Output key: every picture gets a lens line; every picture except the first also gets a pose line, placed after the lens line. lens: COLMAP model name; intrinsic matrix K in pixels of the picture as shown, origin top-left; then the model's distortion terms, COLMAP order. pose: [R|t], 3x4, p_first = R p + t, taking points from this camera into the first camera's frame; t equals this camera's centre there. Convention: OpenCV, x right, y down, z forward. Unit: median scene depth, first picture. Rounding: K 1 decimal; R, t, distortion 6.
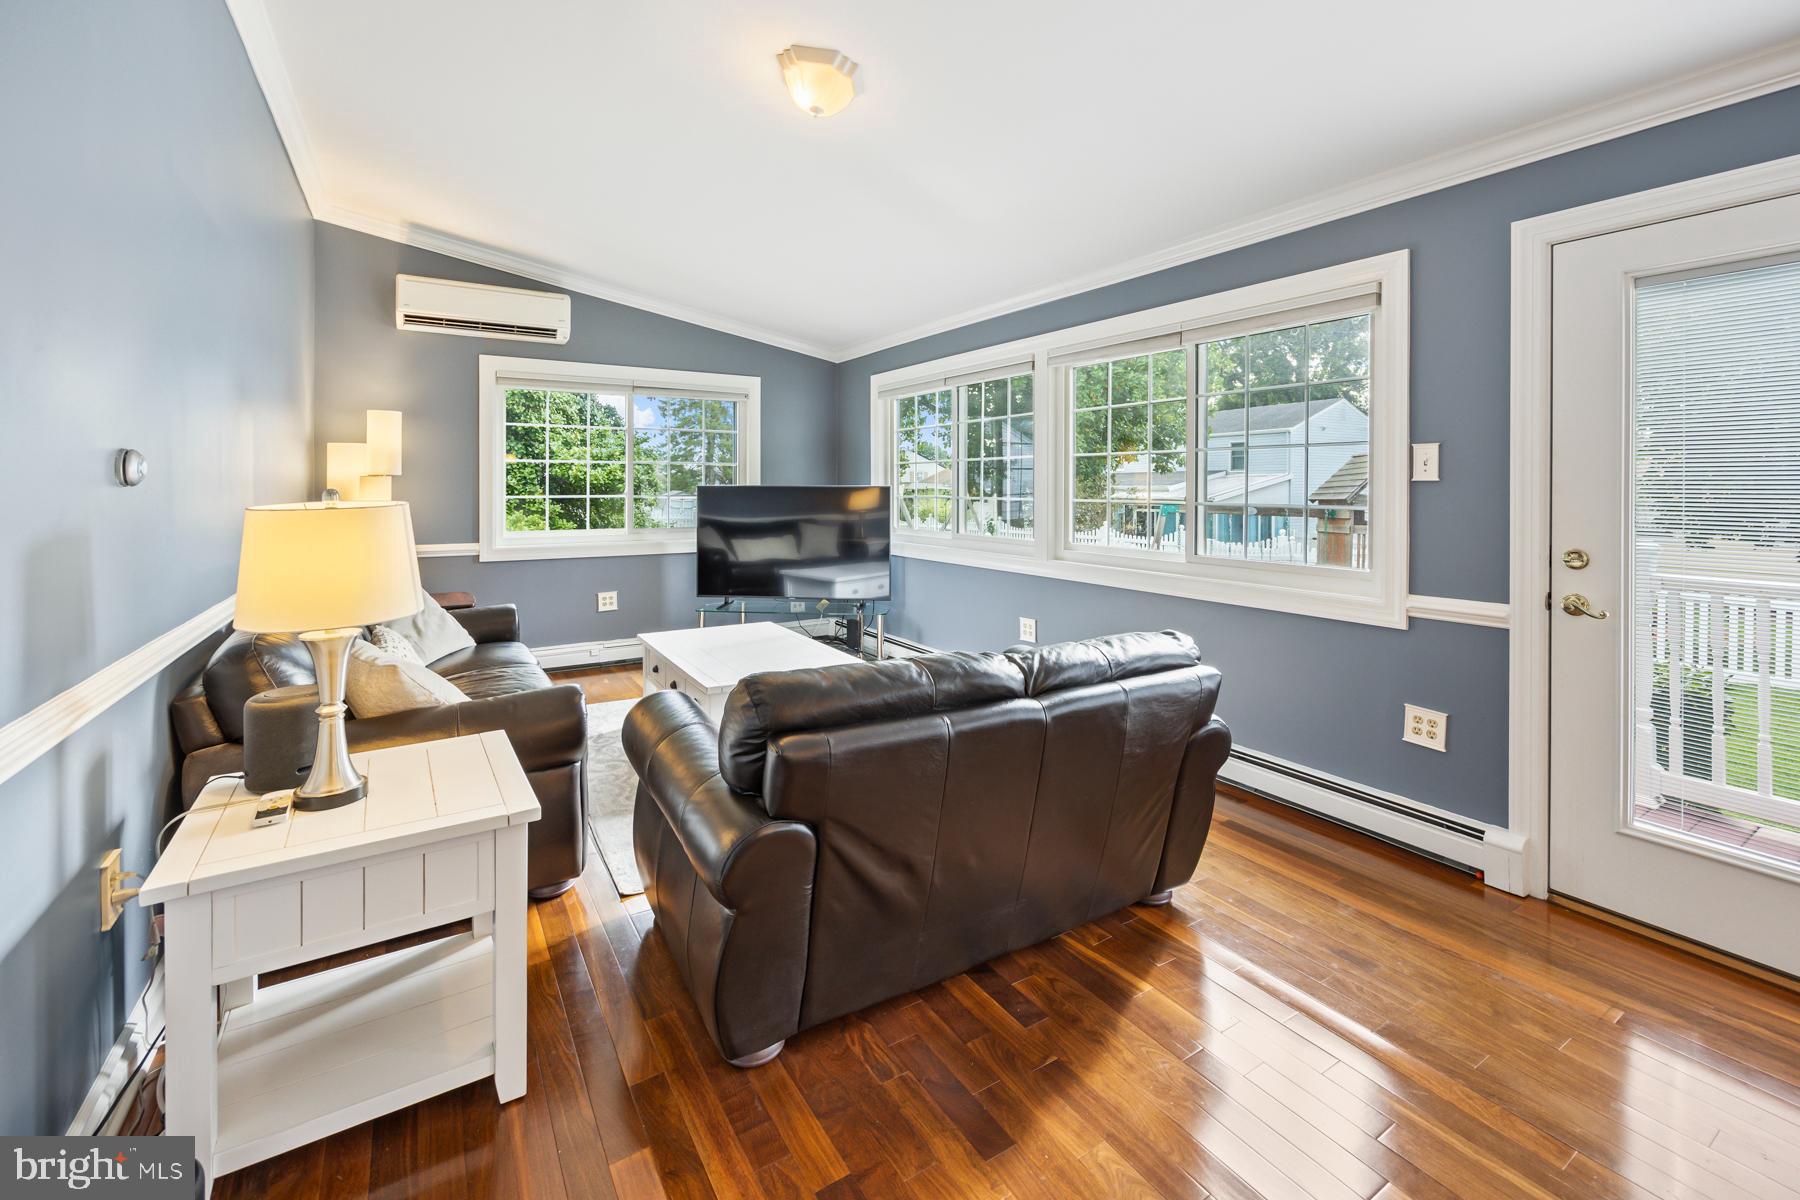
lens RADIAL K [[759.5, 0, 890.0], [0, 759.5, 488.1], [0, 0, 1]] dist [0.000455, 0.000502]
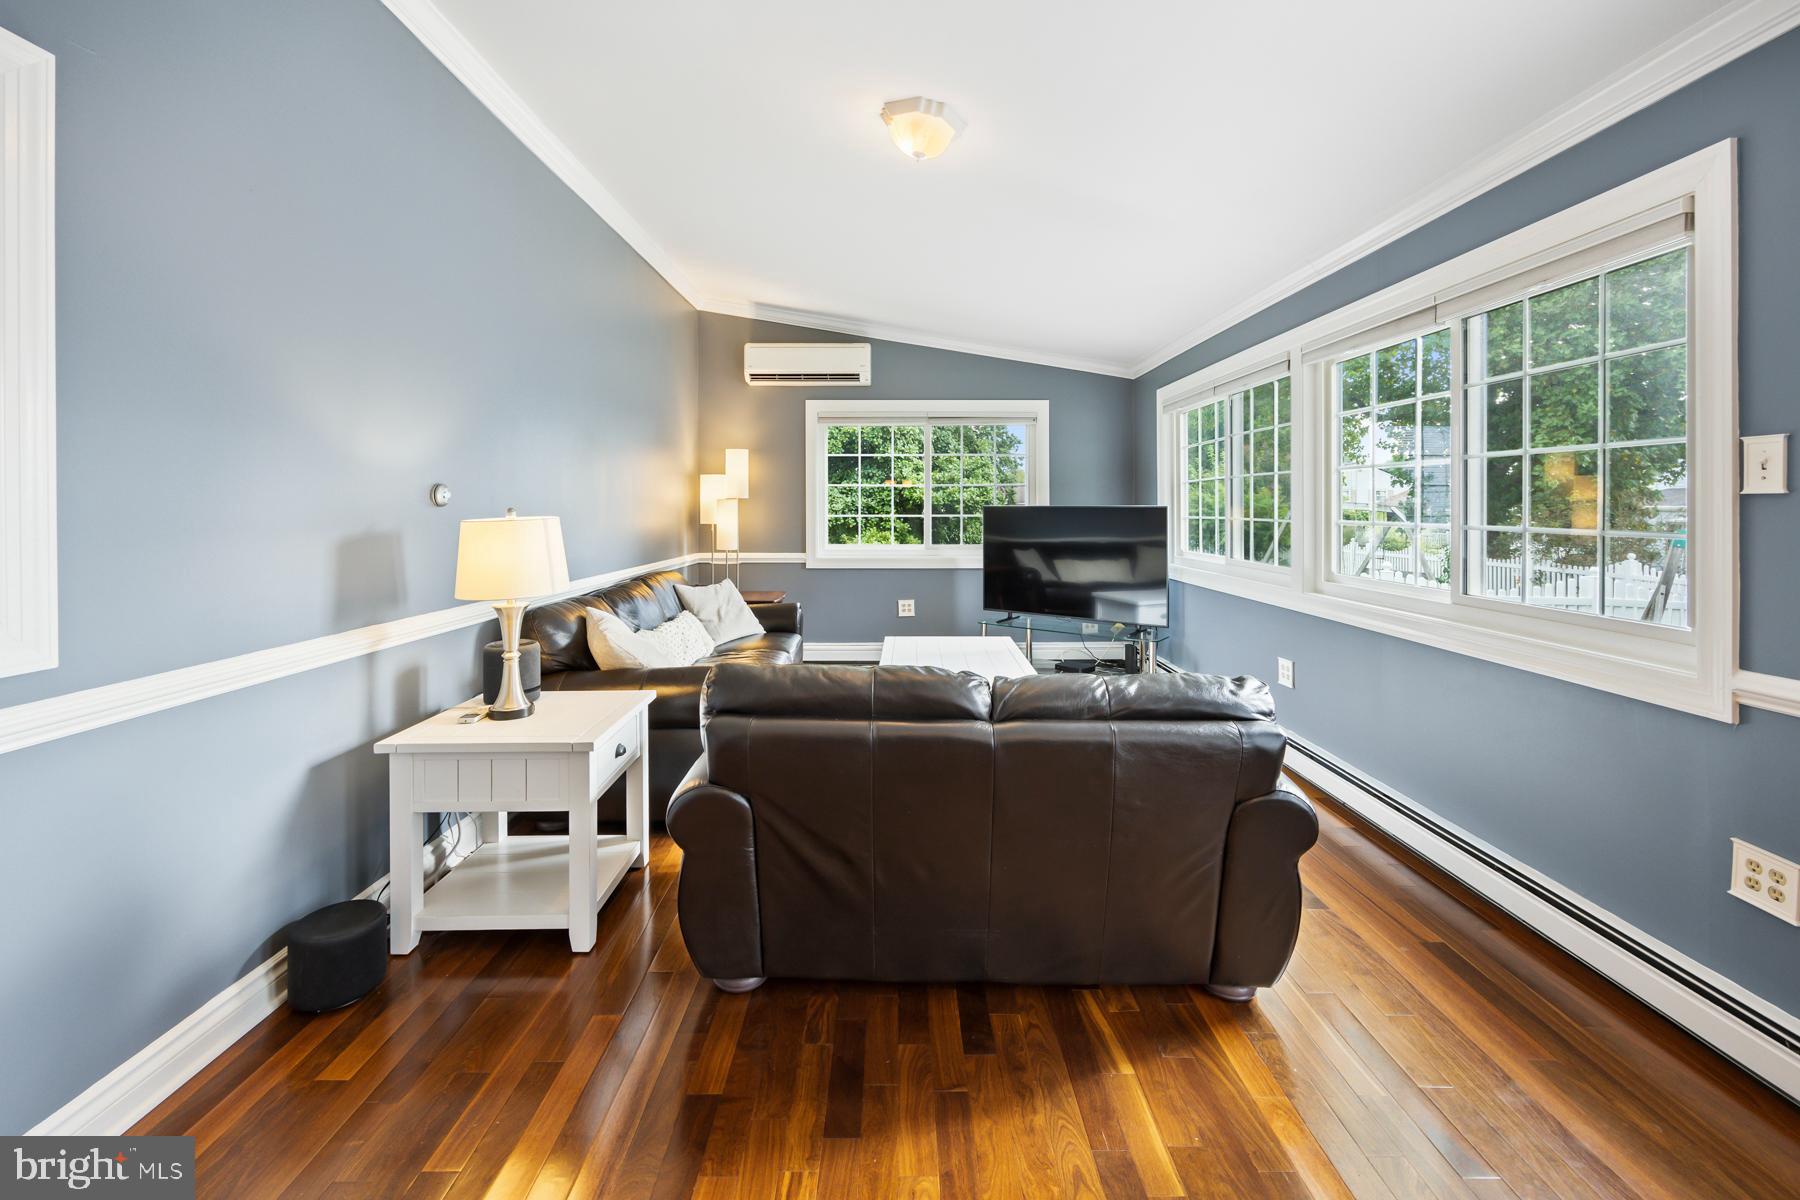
lens RADIAL K [[746.3, 0, 901.4], [0, 746.3, 505.5], [0, 0, 1]] dist [-0.000170, 0.000287]
pose [[0.854019, -0.002986, -0.520233, 0.393111], [0.000321, 0.999986, -0.005213, 0.002997], [0.520241, 0.004285, 0.854009, 0.082495]]
